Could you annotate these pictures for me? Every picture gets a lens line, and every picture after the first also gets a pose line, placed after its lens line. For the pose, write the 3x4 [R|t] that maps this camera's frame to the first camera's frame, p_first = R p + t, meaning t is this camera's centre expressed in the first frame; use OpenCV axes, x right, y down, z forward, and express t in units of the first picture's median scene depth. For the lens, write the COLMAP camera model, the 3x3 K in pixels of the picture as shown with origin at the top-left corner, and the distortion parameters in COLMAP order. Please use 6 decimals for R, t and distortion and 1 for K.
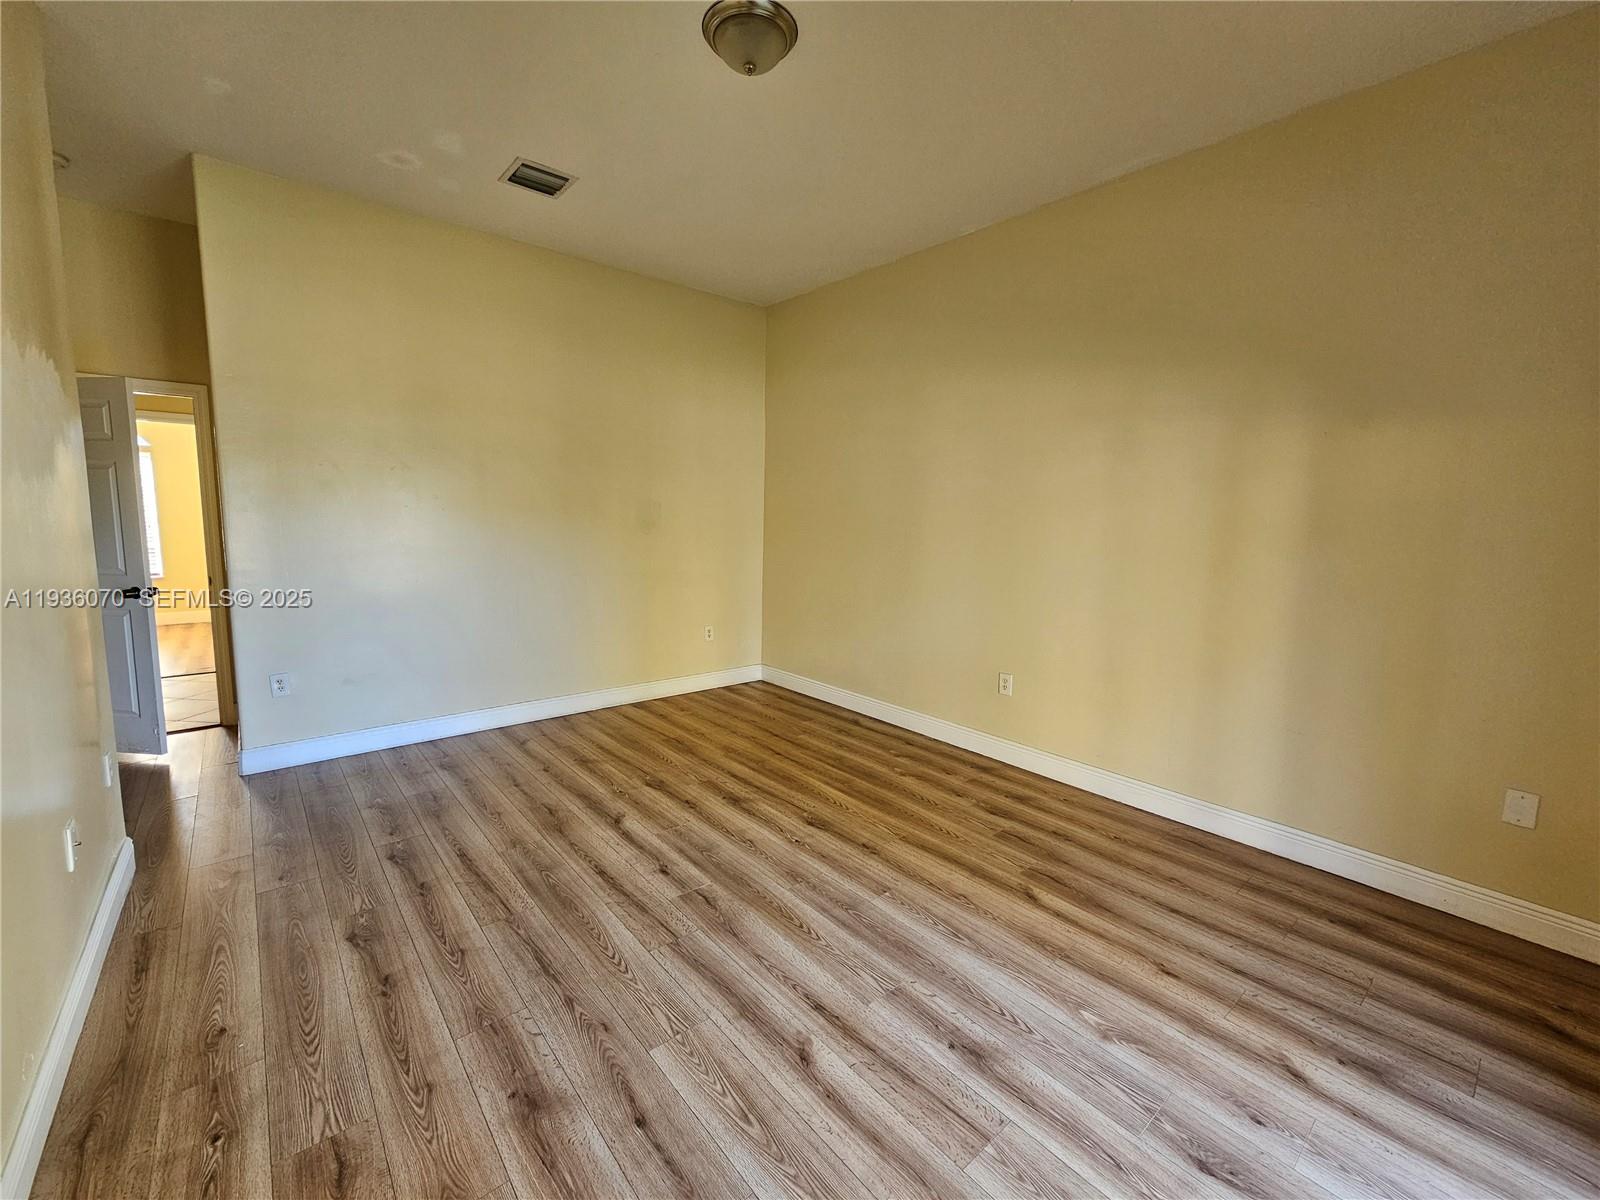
lens RADIAL K [[657.1, 0, 794.9], [0, 657.1, 590.5], [0, 0, 1]] dist [-0.002243, -0.000347]
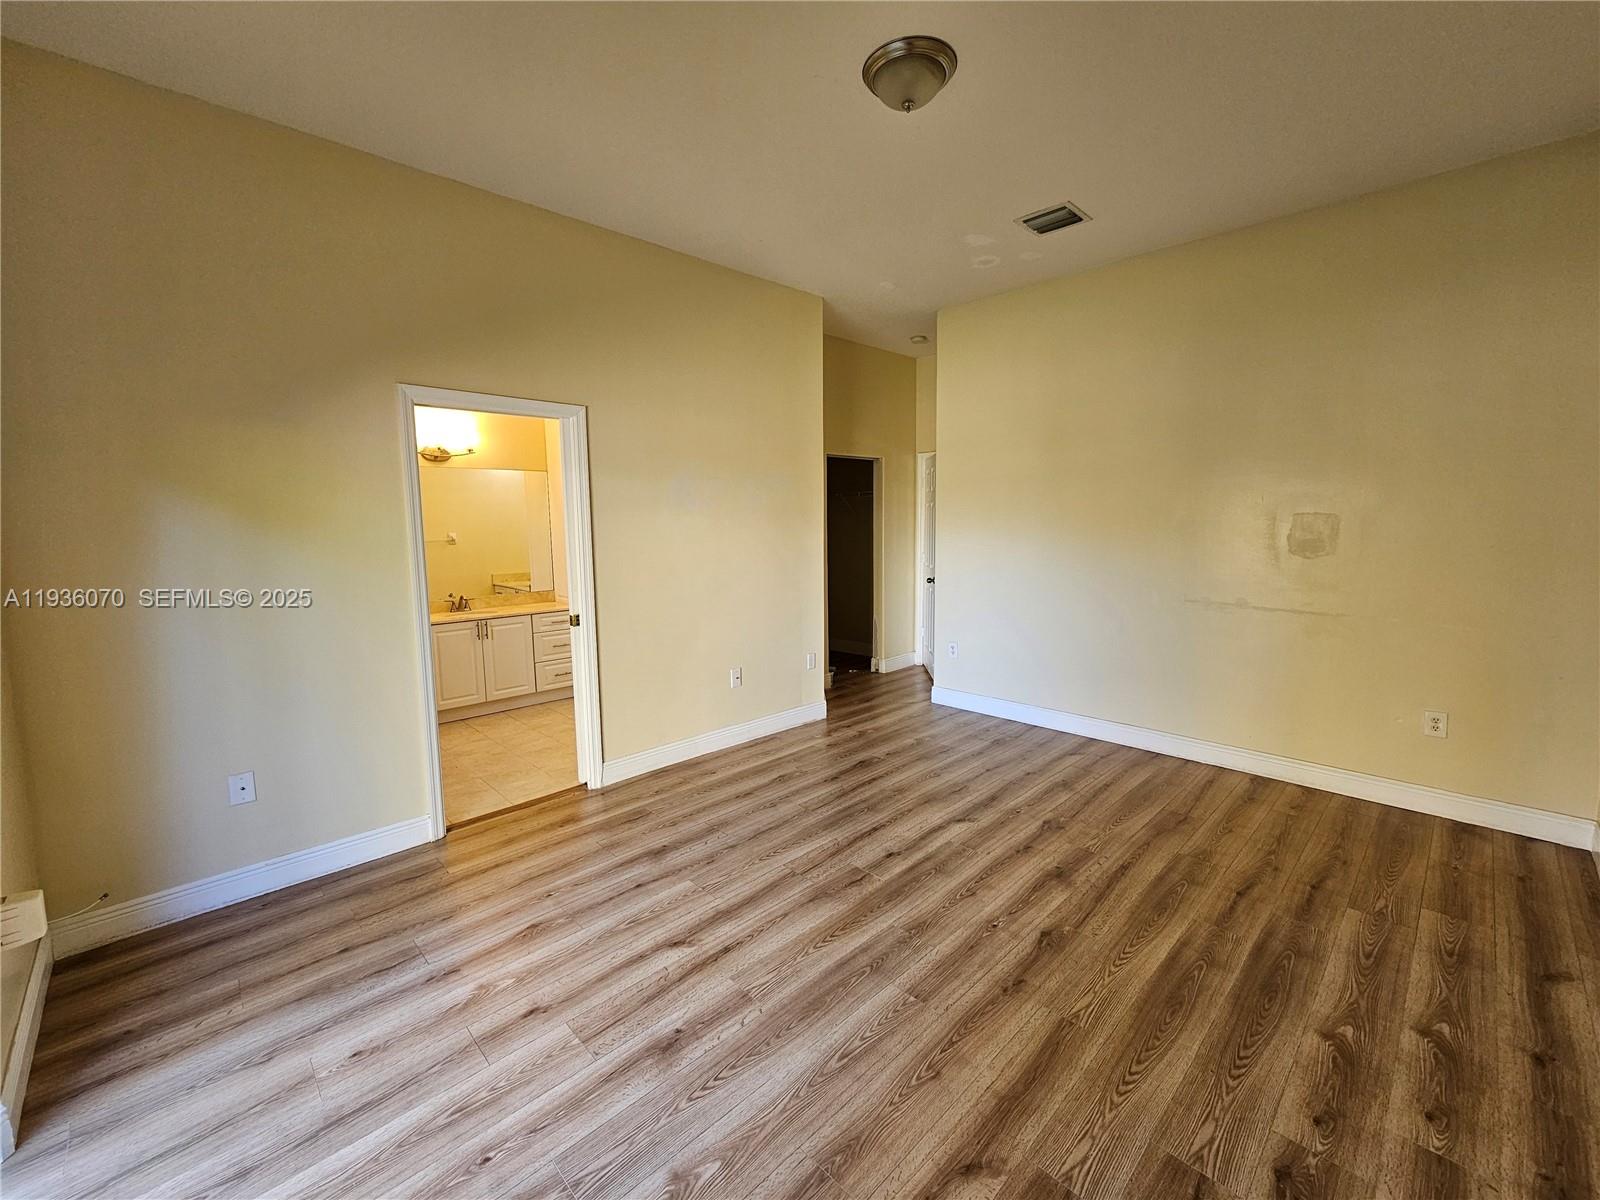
lens RADIAL K [[657.1, 0, 794.9], [0, 657.1, 590.5], [0, 0, 1]] dist [-0.002243, -0.000347]
pose [[0.068188, 0.088515, -0.993738, 0.740575], [-0.102678, 0.991390, 0.081260, -0.081779], [0.992375, 0.096494, 0.076690, 0.604243]]
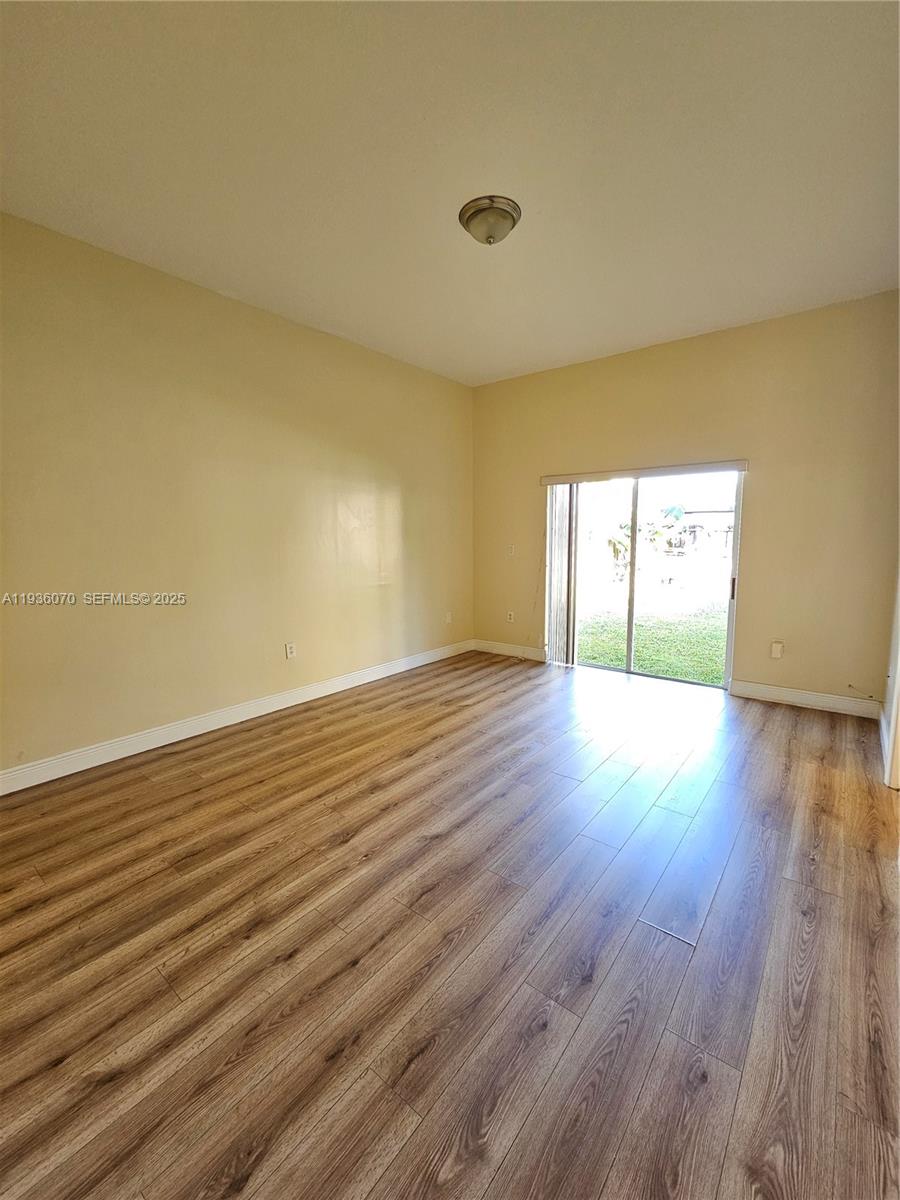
lens RADIAL K [[492.8, 0, 450.0], [0, 492.8, 600.0], [0, 0, 1]] dist [-0.002243, -0.000347]
pose [[-0.185922, -0.149657, 0.971100, -0.945420], [0.118697, 0.977673, 0.173395, -0.133291], [-0.975369, 0.147505, -0.164008, 1.036995]]
